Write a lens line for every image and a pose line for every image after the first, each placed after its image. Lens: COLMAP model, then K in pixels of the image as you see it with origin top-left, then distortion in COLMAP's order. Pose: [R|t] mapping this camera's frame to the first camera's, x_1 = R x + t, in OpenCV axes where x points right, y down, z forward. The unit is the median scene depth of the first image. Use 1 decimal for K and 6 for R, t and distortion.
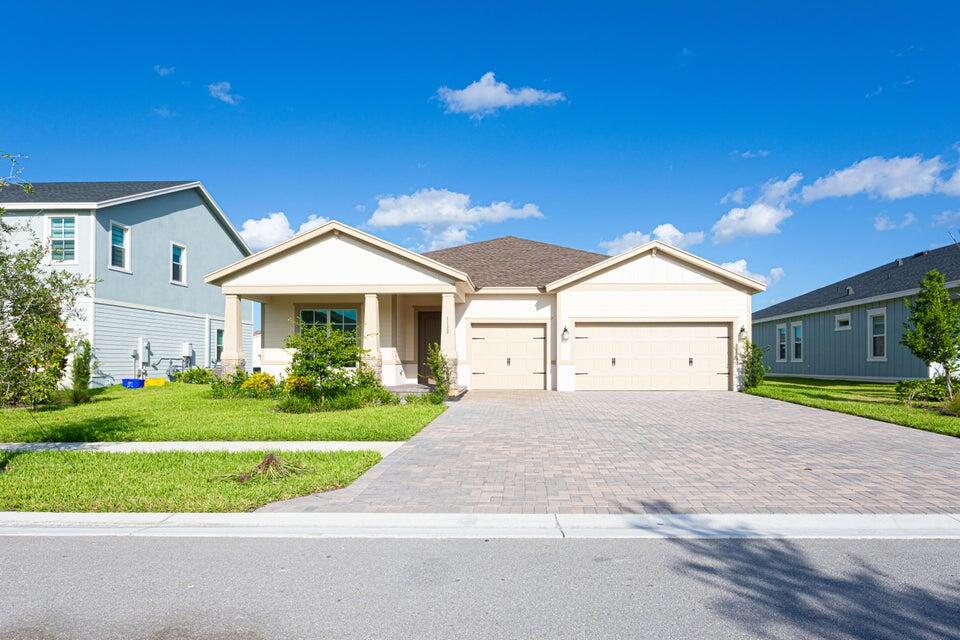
lens RADIAL K [[560.6, 0, 480.7], [0, 560.6, 323.1], [0, 0, 1]] dist [-0.004773, 0.000655]
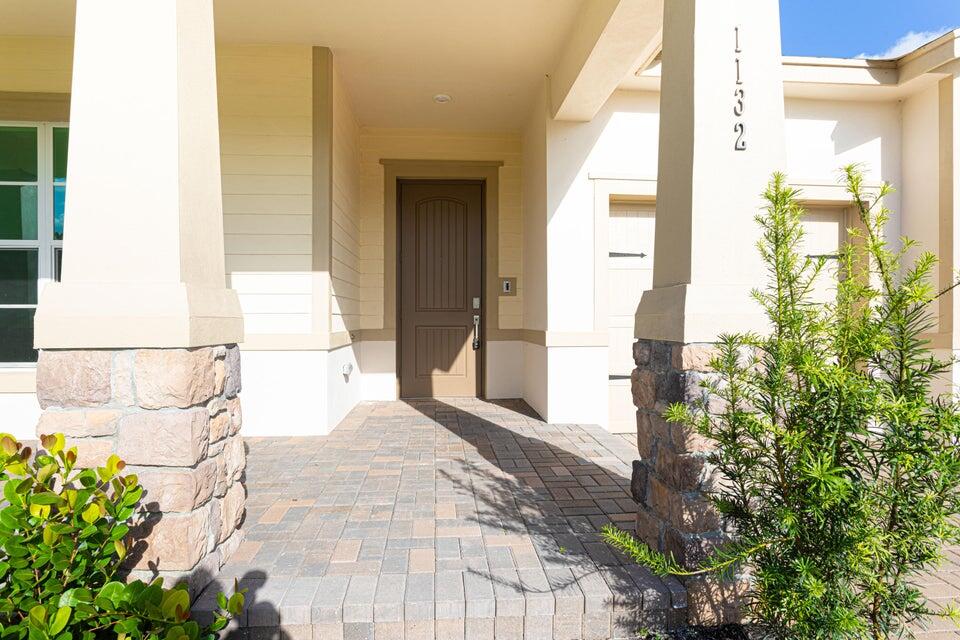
lens RADIAL K [[560.6, 0, 480.7], [0, 560.6, 323.1], [0, 0, 1]] dist [-0.004773, 0.000655]
pose [[0.992481, 0.000342, 0.122397, -0.118325], [-0.008314, 0.997874, 0.064633, 0.047139], [-0.122115, -0.065165, 0.990374, 0.763412]]
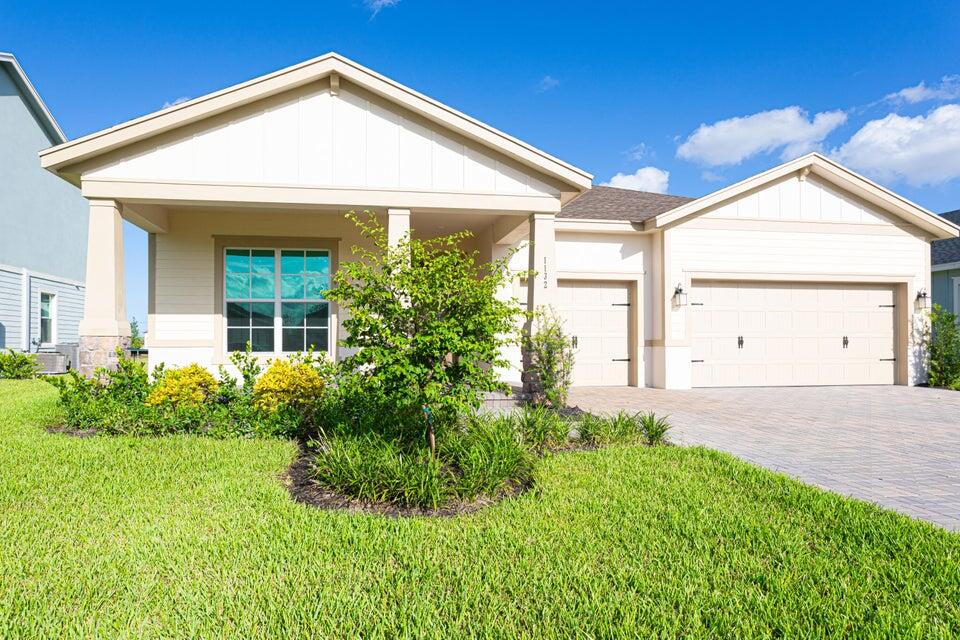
lens RADIAL K [[622.0, 0, 476.6], [0, 622.0, 315.4], [0, 0, 1]] dist [-0.009565, 0.000006]
pose [[0.982374, 0.008286, 0.186741, -0.196256], [-0.012835, 0.999649, 0.023164, 0.026315], [-0.186484, -0.025153, 0.982136, 0.360543]]
